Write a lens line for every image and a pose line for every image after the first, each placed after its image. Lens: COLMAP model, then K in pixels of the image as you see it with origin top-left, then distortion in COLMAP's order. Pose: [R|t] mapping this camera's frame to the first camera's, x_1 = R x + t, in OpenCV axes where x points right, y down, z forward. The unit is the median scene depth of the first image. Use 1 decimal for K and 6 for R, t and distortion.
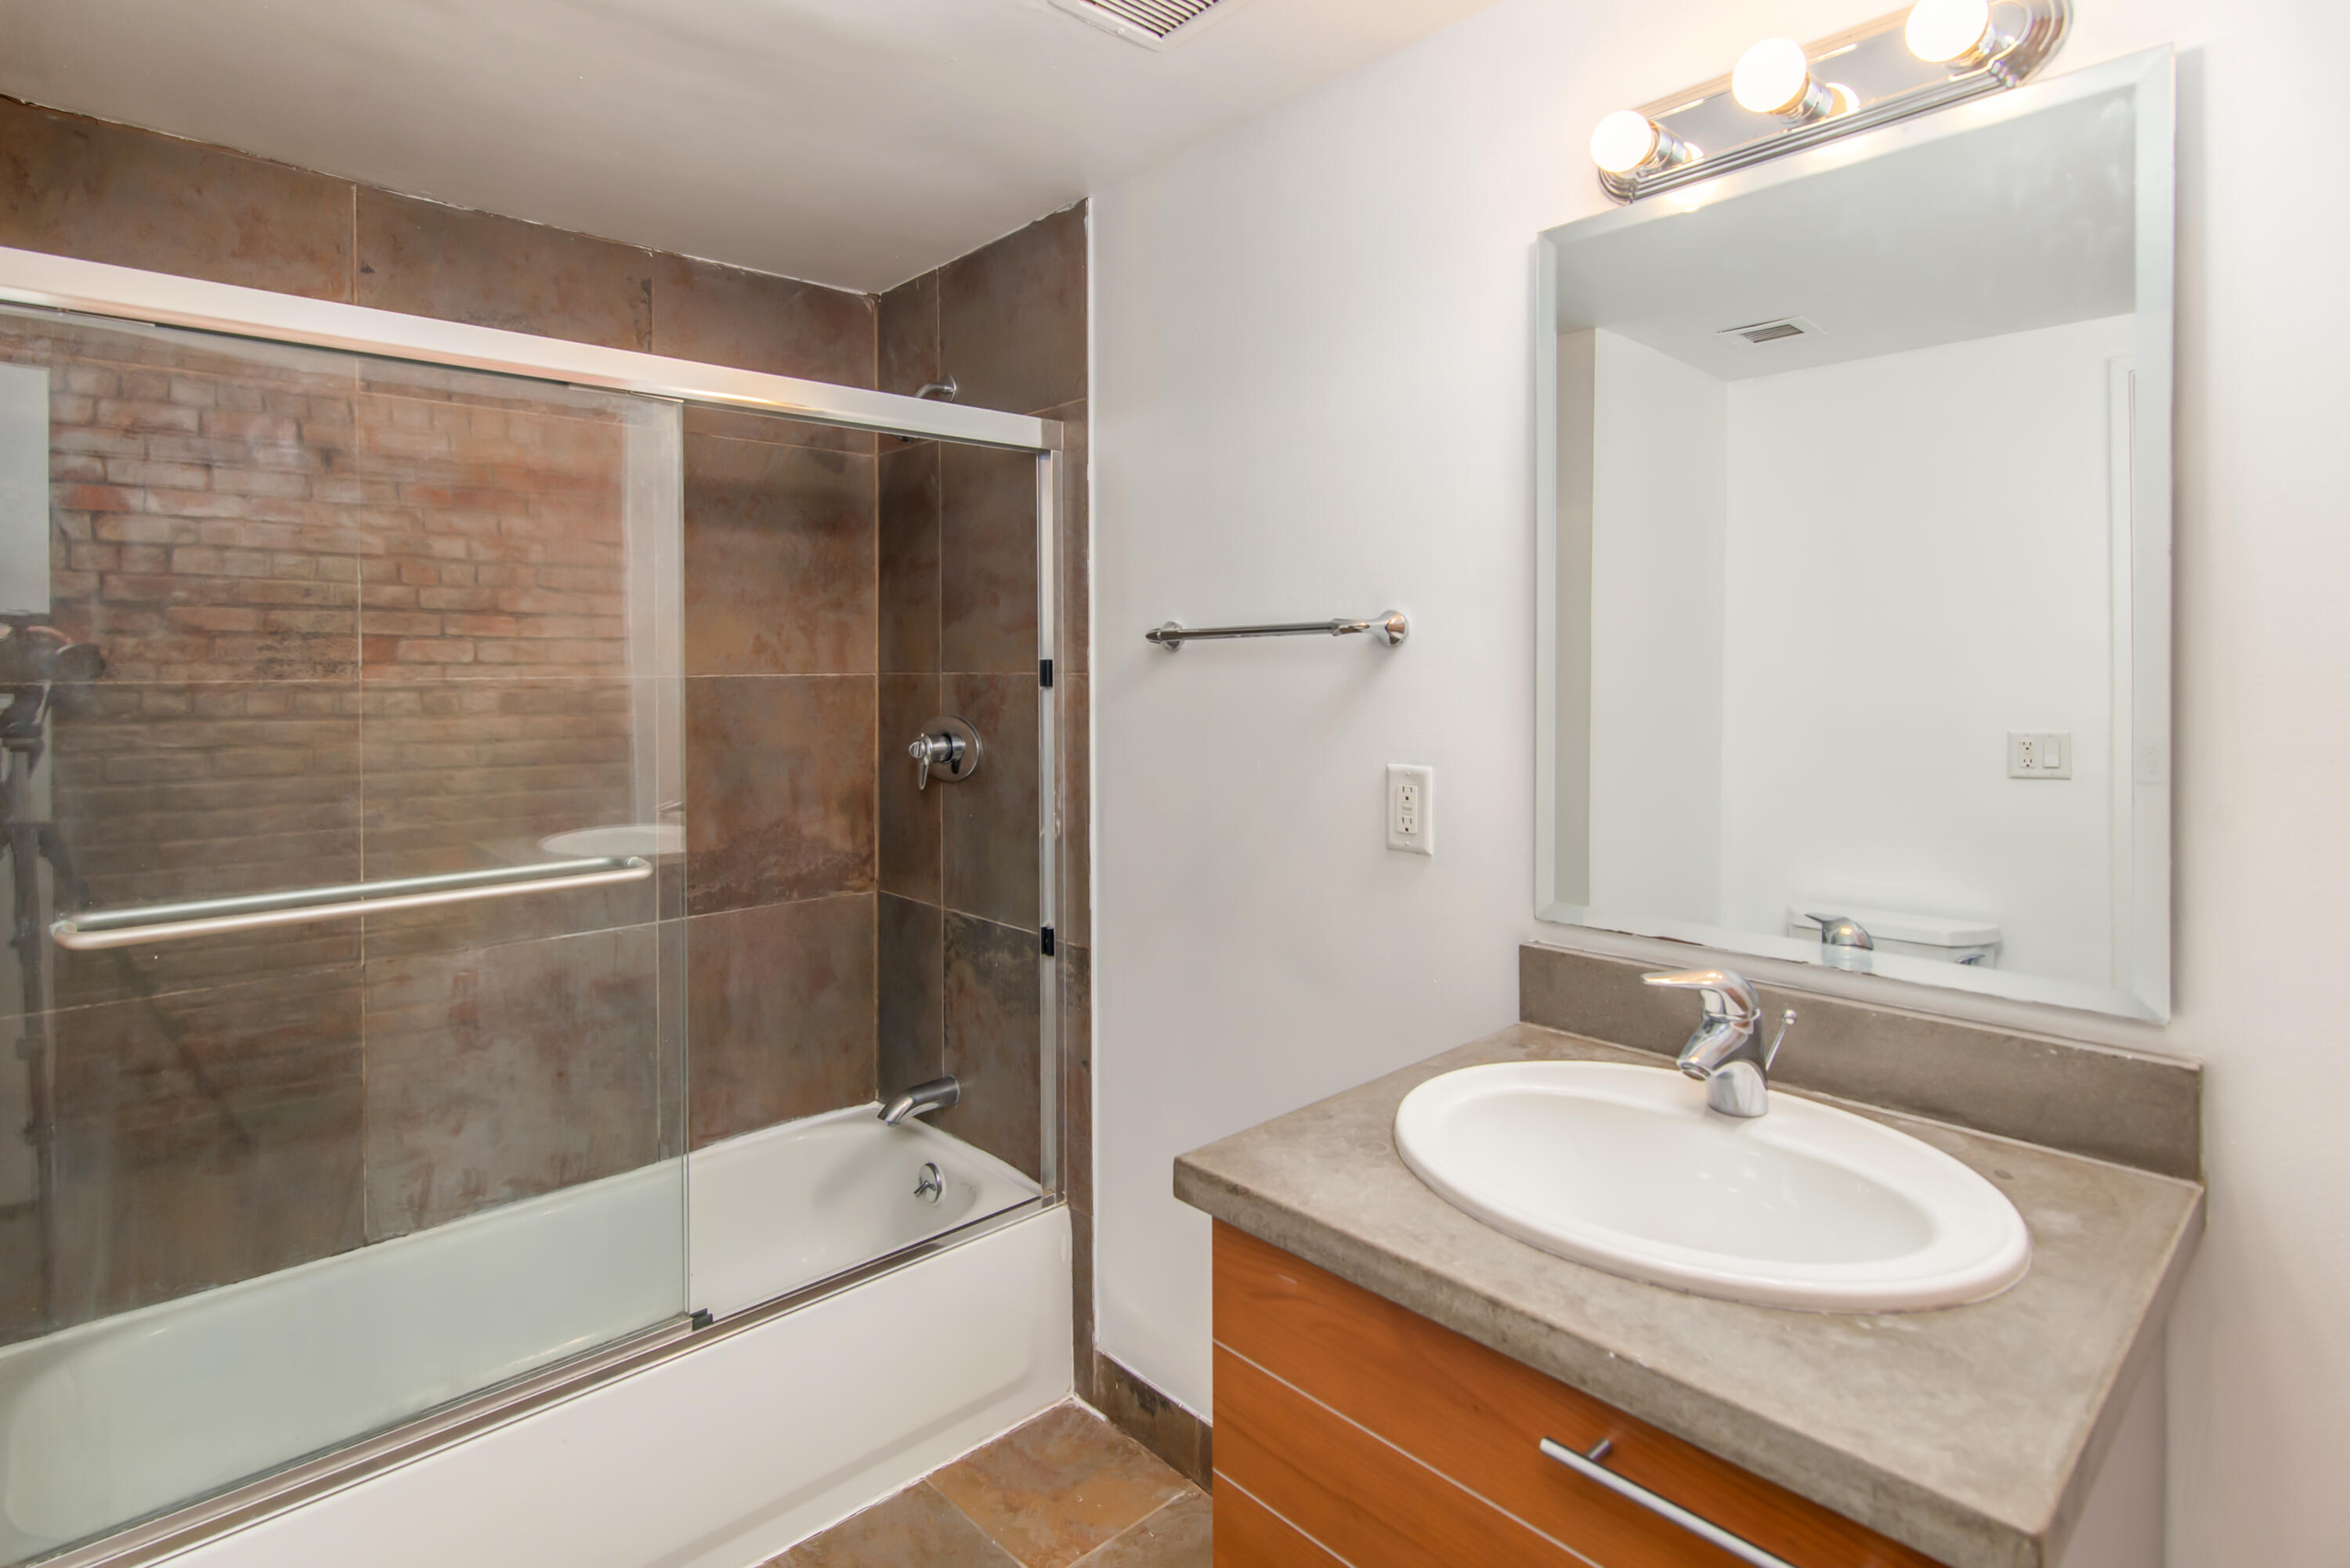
lens RADIAL K [[1170.5, 0, 1173.4], [0, 1170.5, 690.3], [0, 0, 1]] dist [0.011996, 0.000031]
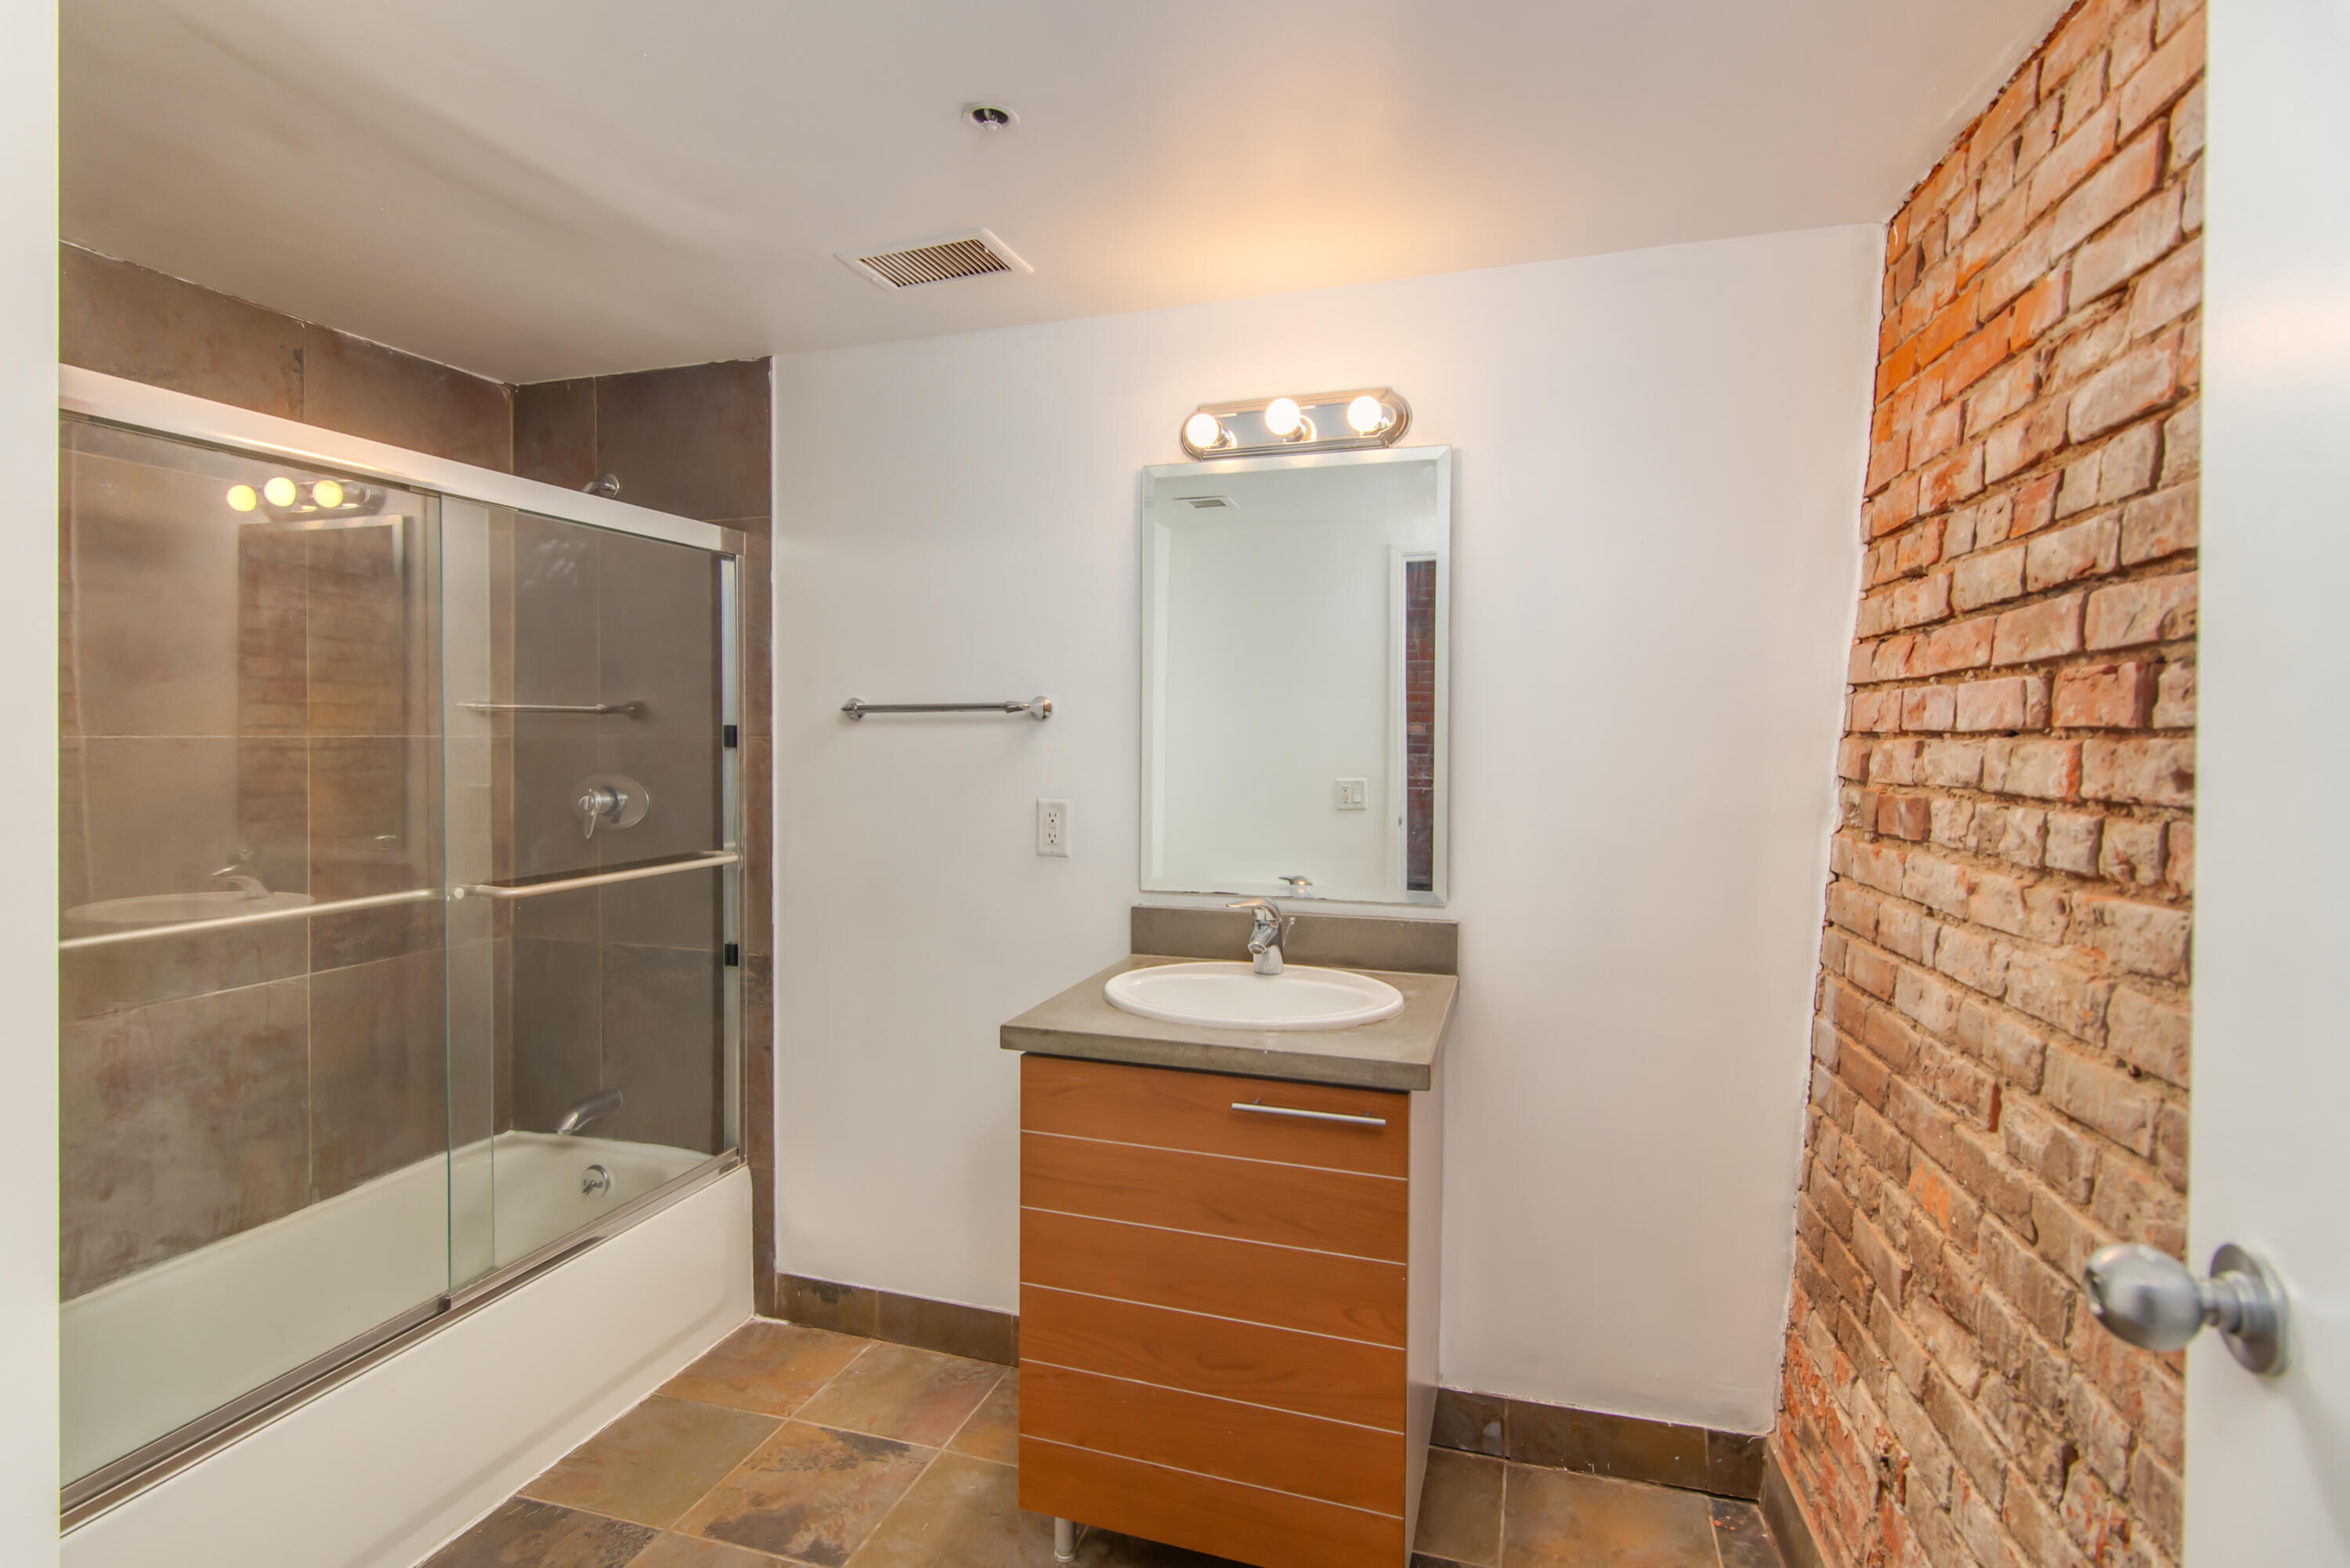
lens RADIAL K [[1170.5, 0, 1170.9], [0, 1170.5, 778.8], [0, 0, 1]] dist [0.011996, 0.000031]
pose [[0.867689, -0.009391, 0.497018, -0.302161], [0.000038, 0.999823, 0.018827, 0.006275], [-0.497107, -0.016317, 0.867536, -0.278022]]
